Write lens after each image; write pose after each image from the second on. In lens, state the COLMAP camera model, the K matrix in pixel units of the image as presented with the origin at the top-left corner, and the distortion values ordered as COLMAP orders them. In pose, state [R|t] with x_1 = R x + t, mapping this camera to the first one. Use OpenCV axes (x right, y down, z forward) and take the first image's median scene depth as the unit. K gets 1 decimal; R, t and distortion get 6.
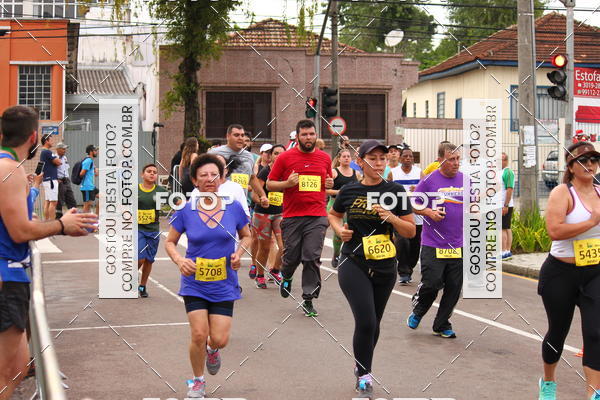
lens RADIAL K [[1881.3, 0, 300.0], [0, 1881.3, 200.0], [0, 0, 1]] dist [-0.334799, 0.218802]
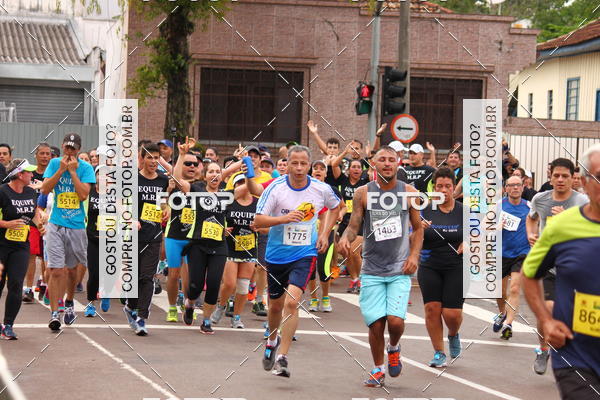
lens RADIAL K [[2216.9, 0, 330.4], [0, 2216.9, 199.8], [0, 0, 1]] dist [-0.037824, 0.114143]
pose [[0.999482, 0.032191, 0.000651, -0.005245], [-0.032166, 0.999186, -0.024325, 0.004022], [-0.001434, 0.024291, 0.999704, 0.251068]]
